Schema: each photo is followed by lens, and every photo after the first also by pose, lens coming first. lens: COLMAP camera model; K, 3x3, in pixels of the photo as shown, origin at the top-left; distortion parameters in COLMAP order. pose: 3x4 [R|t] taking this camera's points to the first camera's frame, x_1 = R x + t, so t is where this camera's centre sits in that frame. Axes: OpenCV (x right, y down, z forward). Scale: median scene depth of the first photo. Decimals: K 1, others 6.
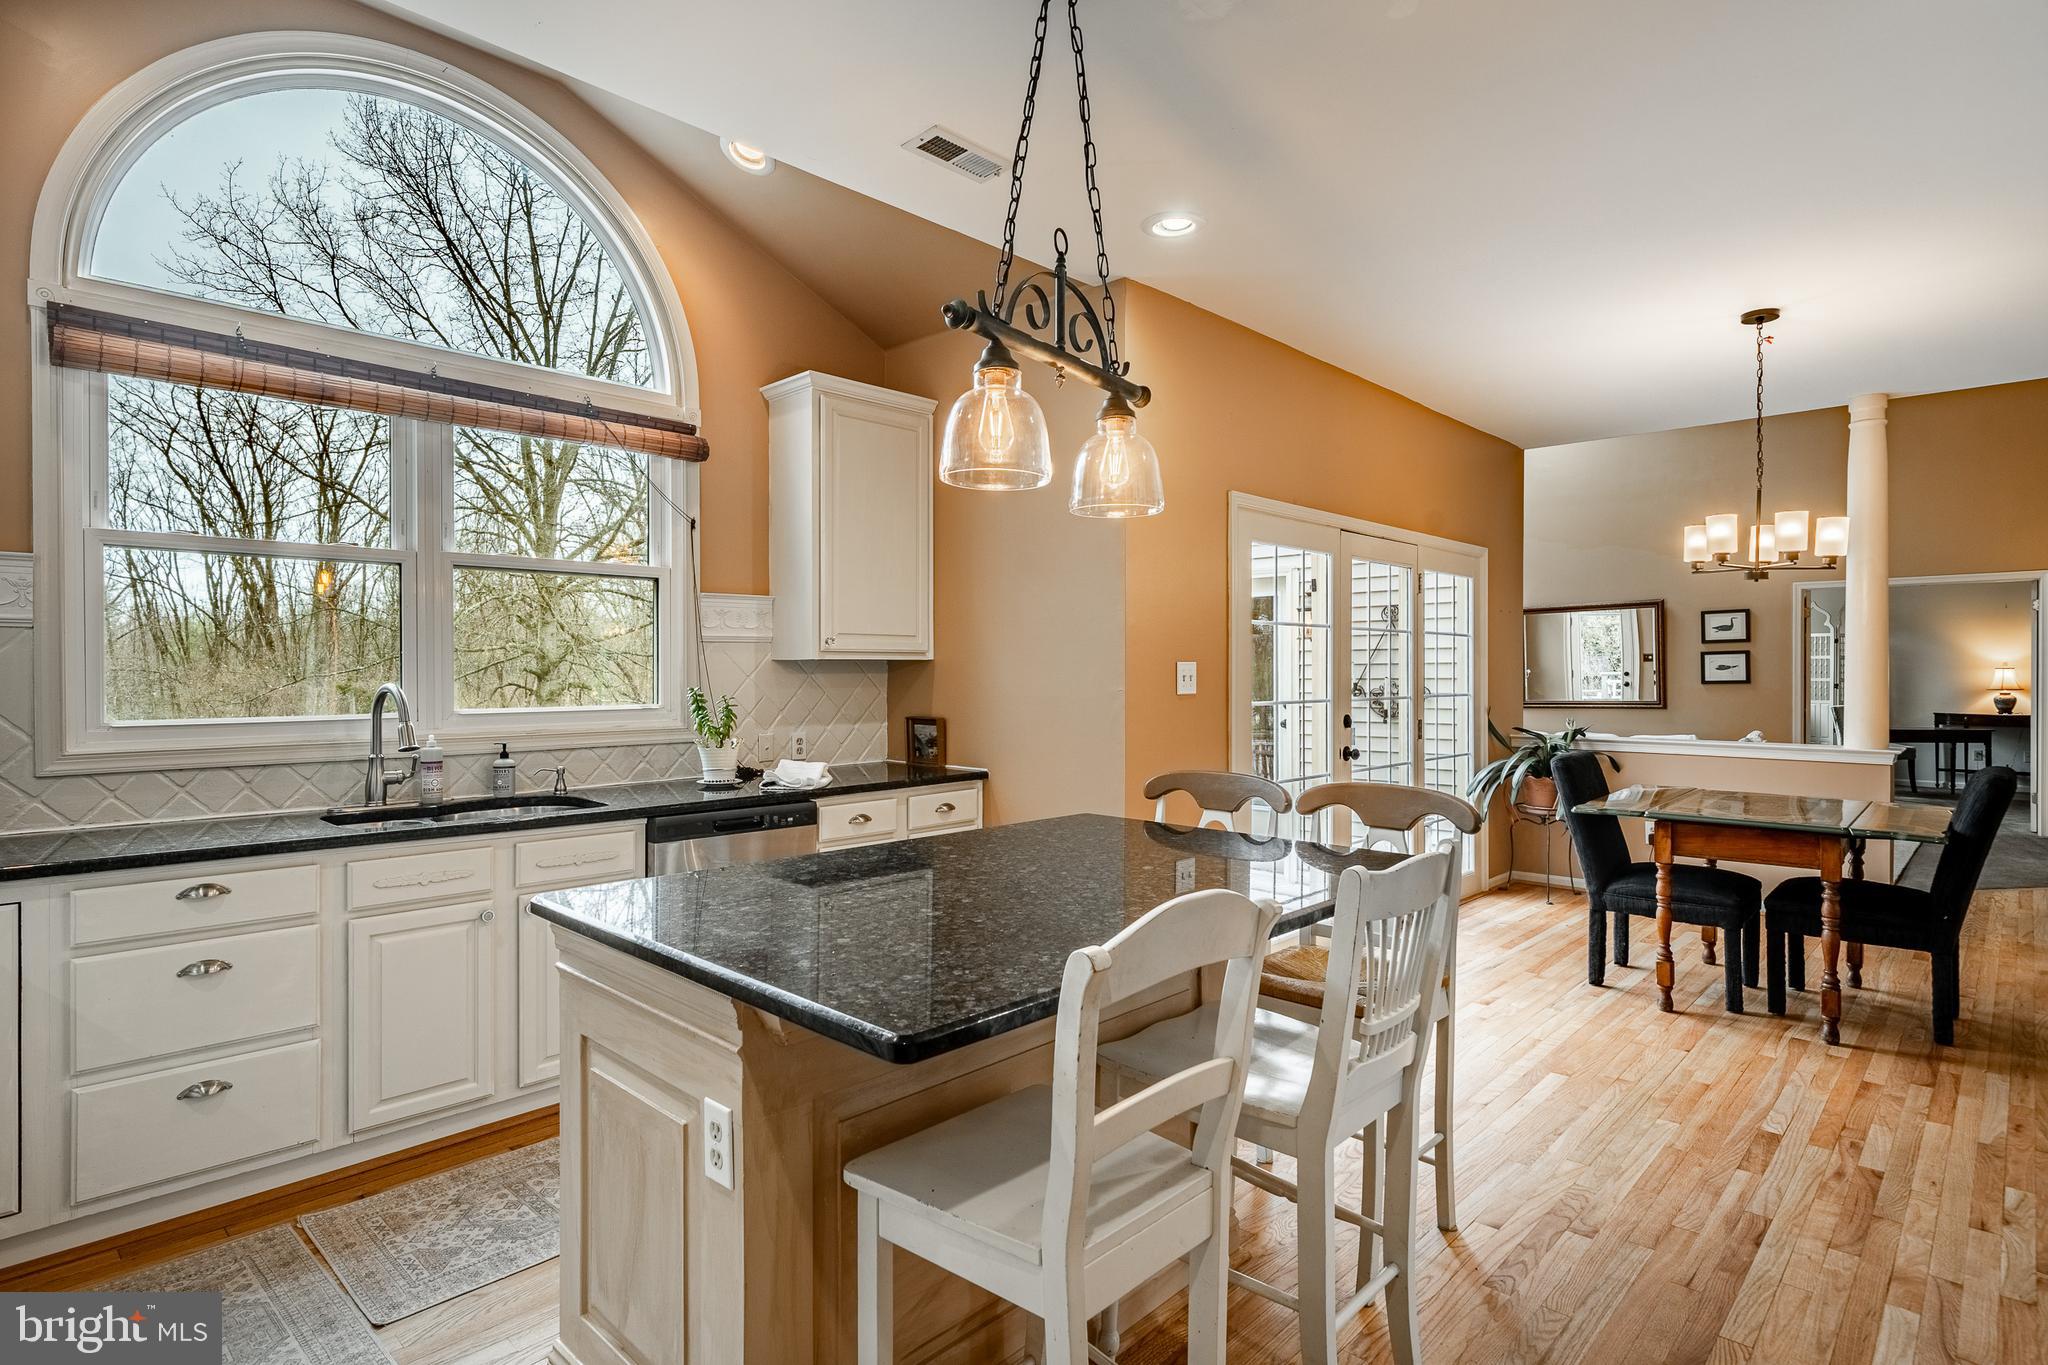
lens RADIAL K [[1044.1, 0, 1027.4], [0, 1044.1, 683.8], [0, 0, 1]] dist [-0.000956, 0.001083]
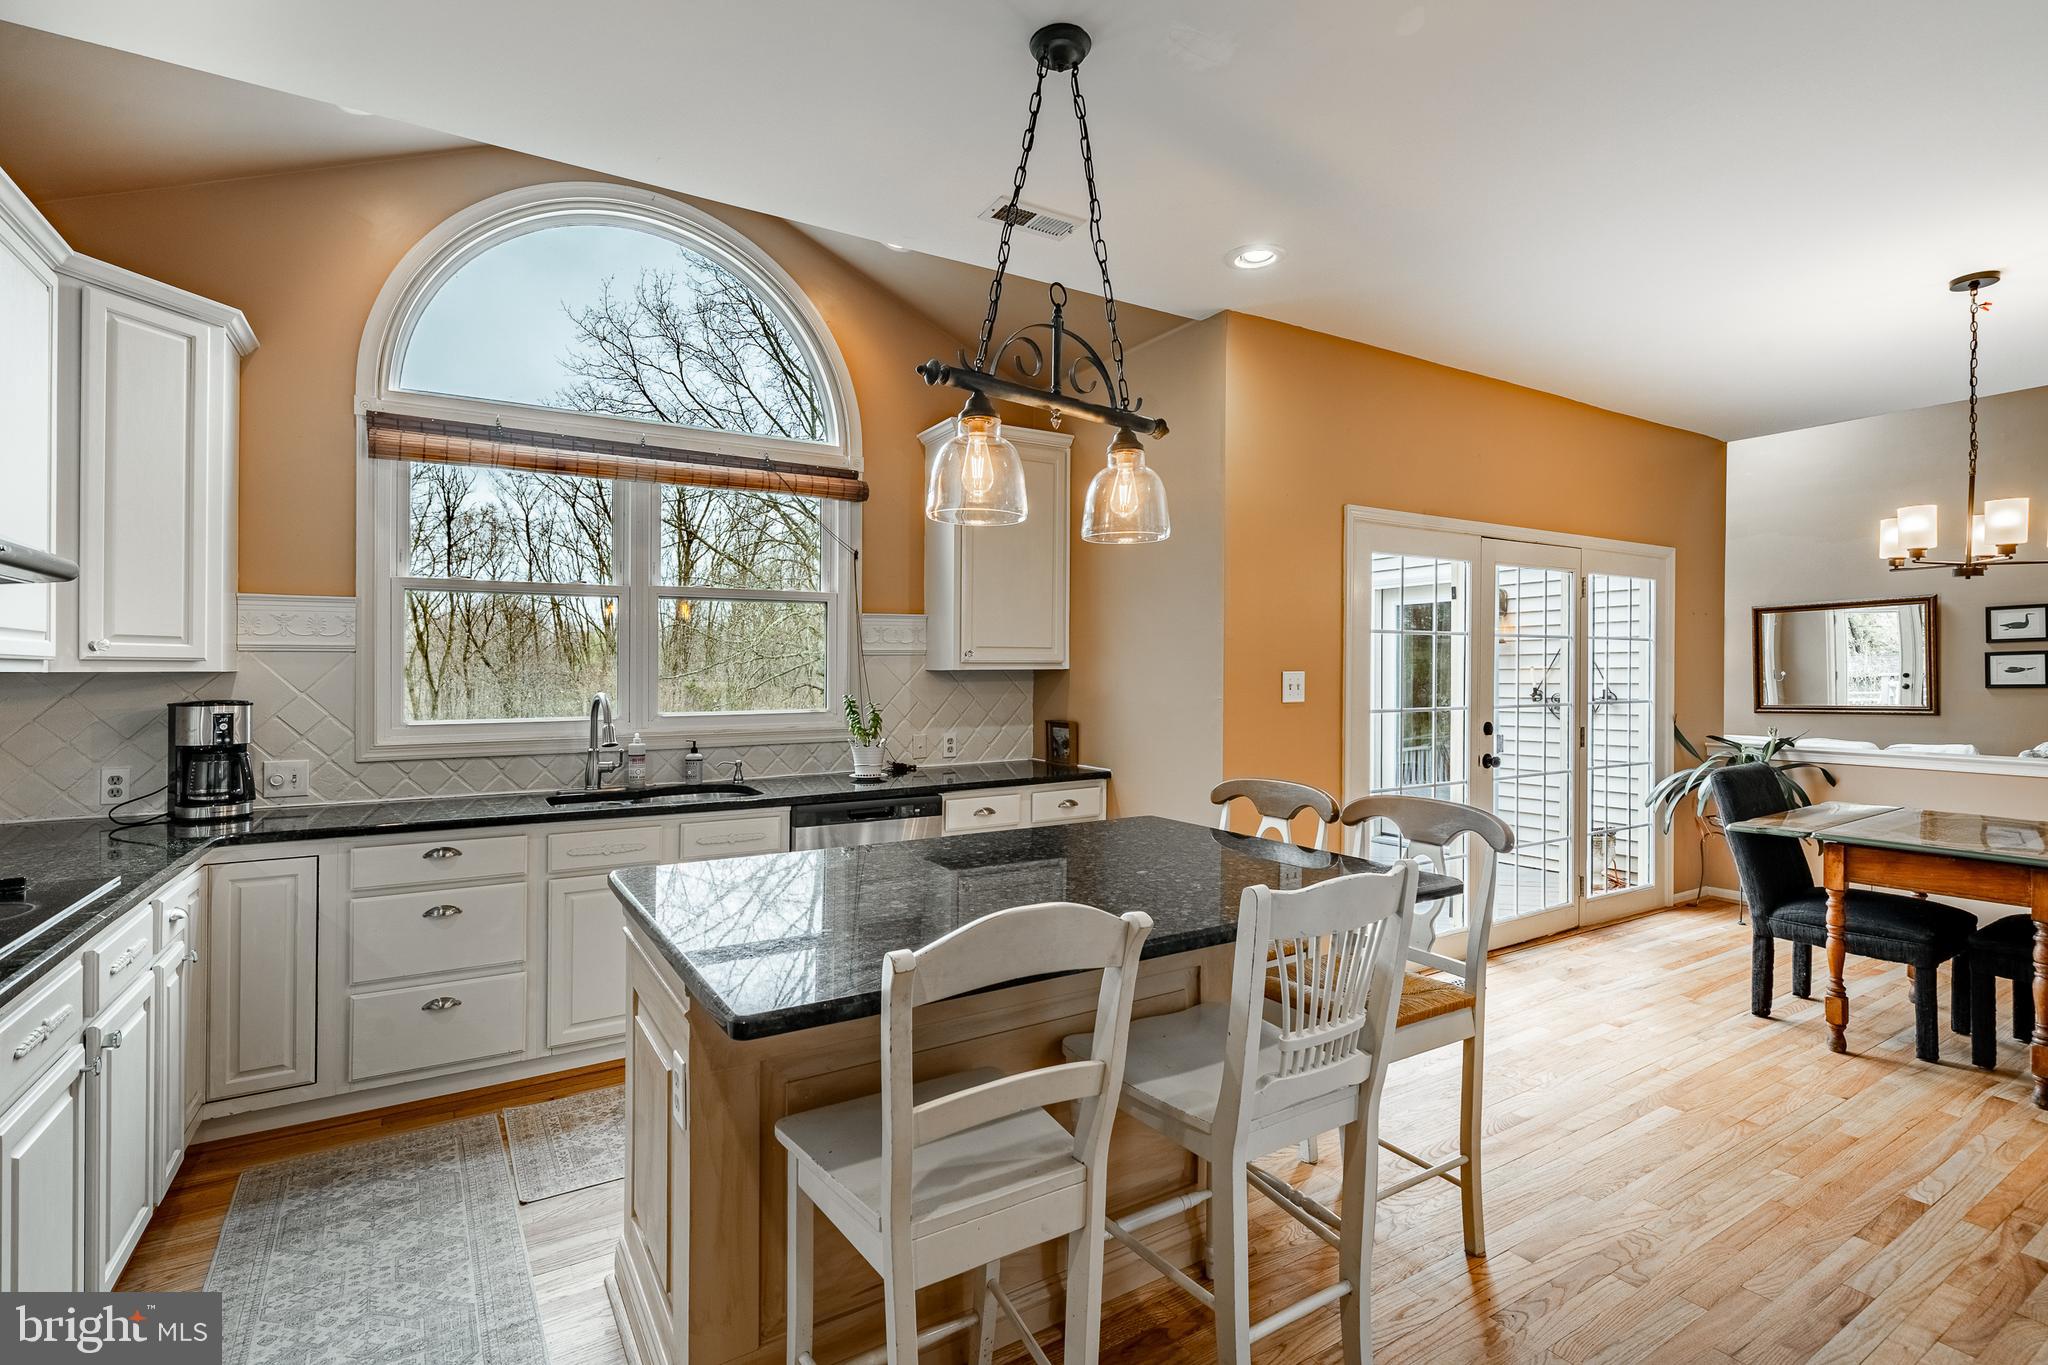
lens RADIAL K [[944.7, 0, 1030.1], [0, 944.7, 680.9], [0, 0, 1]] dist [0.000636, 0.000296]
pose [[0.968285, 0.000152, -0.249850, 0.169923], [-0.000688, 0.999998, -0.002061, -0.011882], [0.249849, 0.002168, 0.968282, 0.025009]]
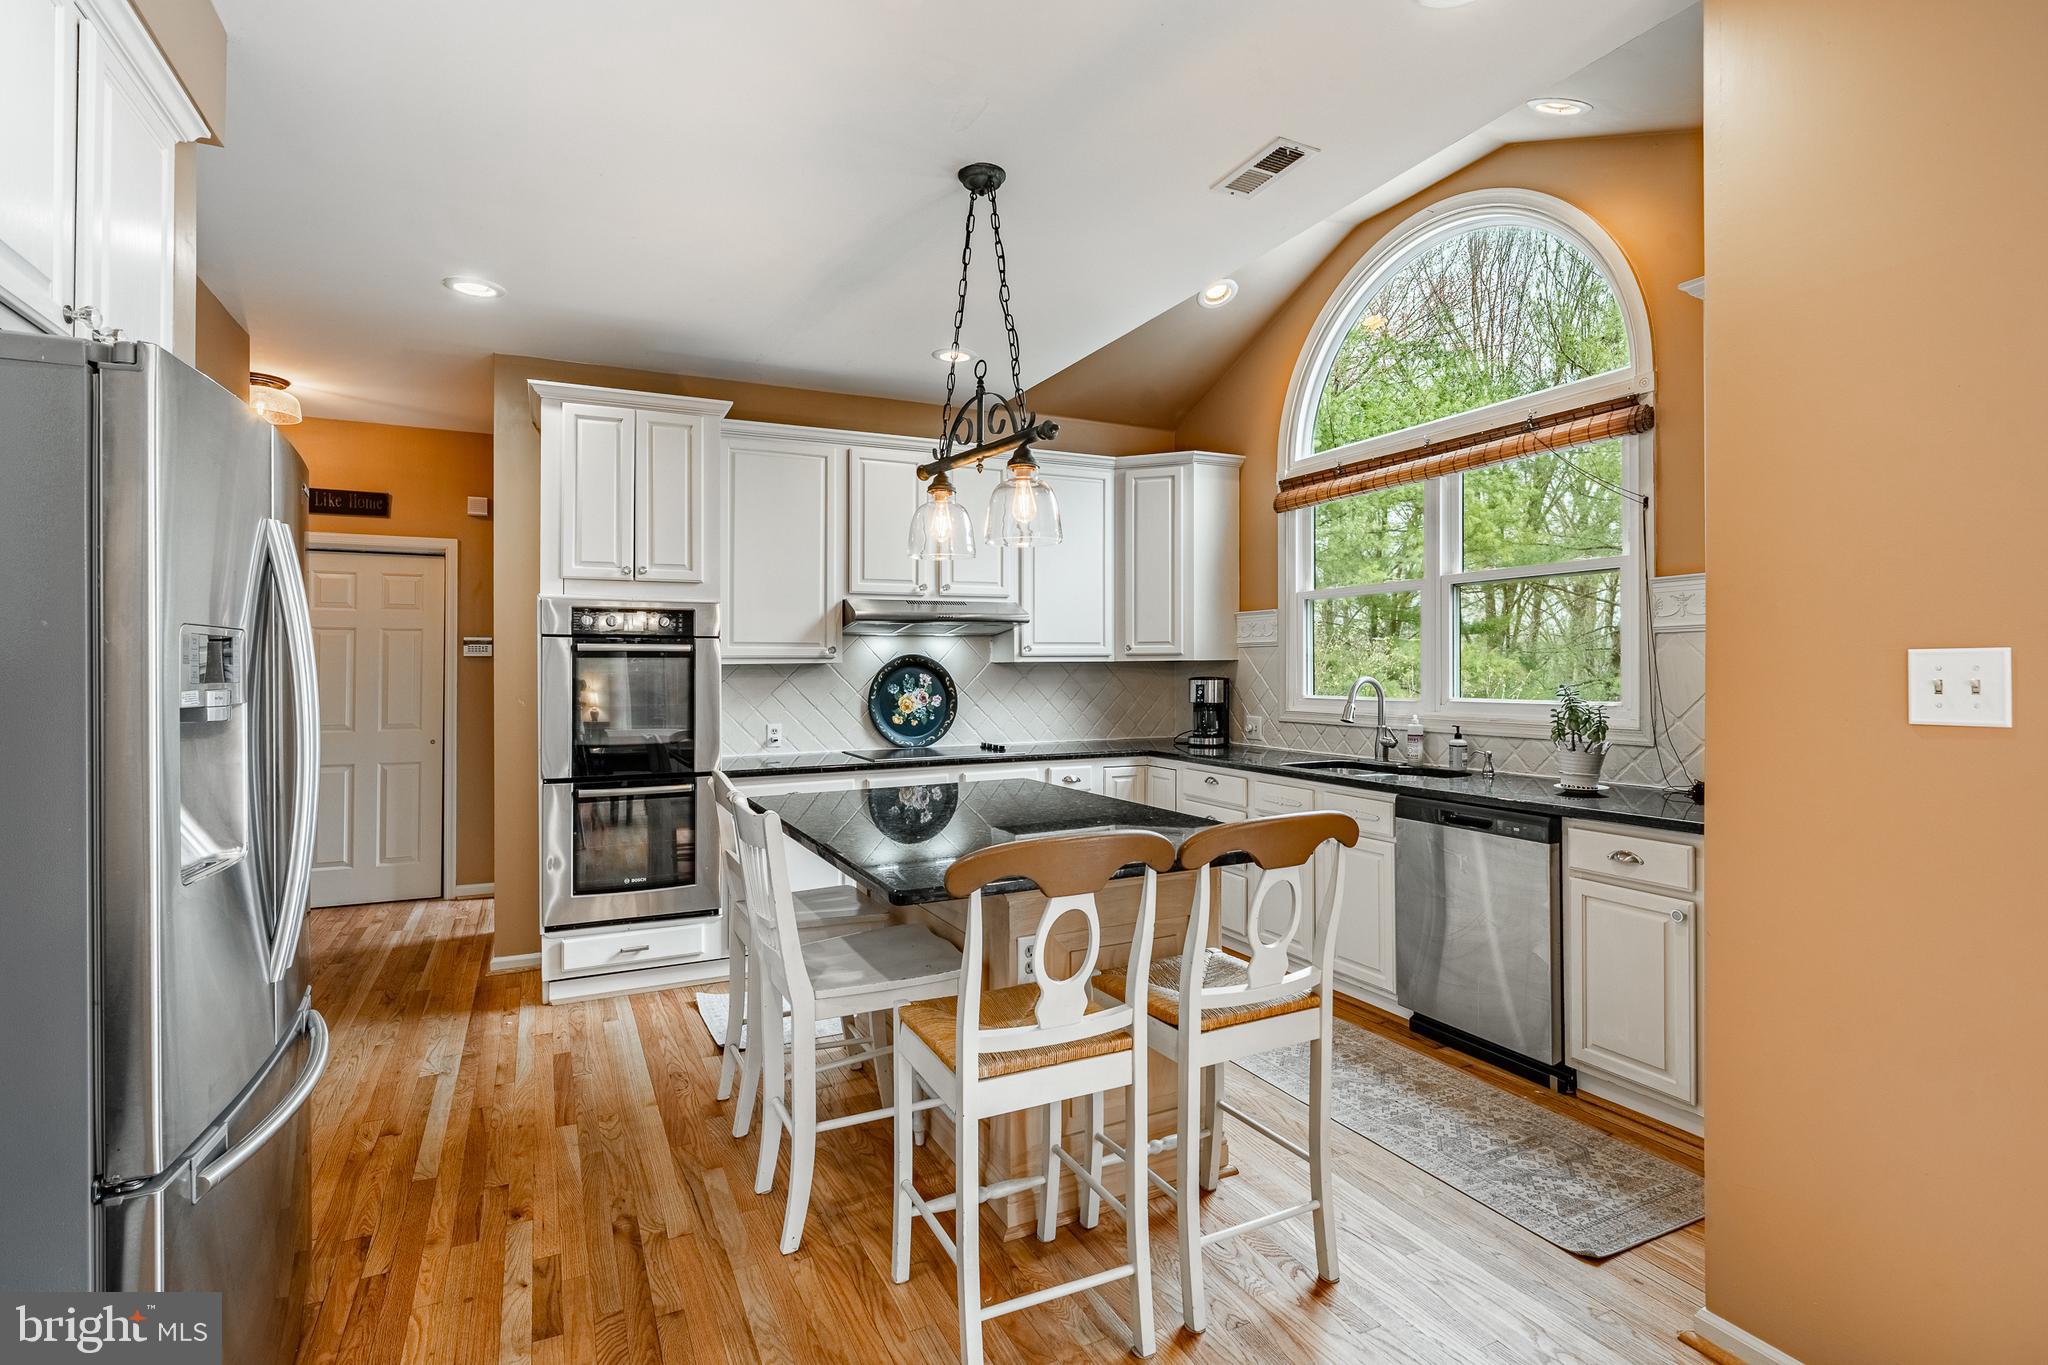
lens RADIAL K [[944.7, 0, 1018.6], [0, 944.7, 663.5], [0, 0, 1]] dist [0.000636, 0.000296]
pose [[-0.331063, 0.000639, -0.943609, 0.780547], [-0.002608, 0.999995, 0.001592, -0.018395], [0.943605, 0.002989, -0.331059, 0.957670]]
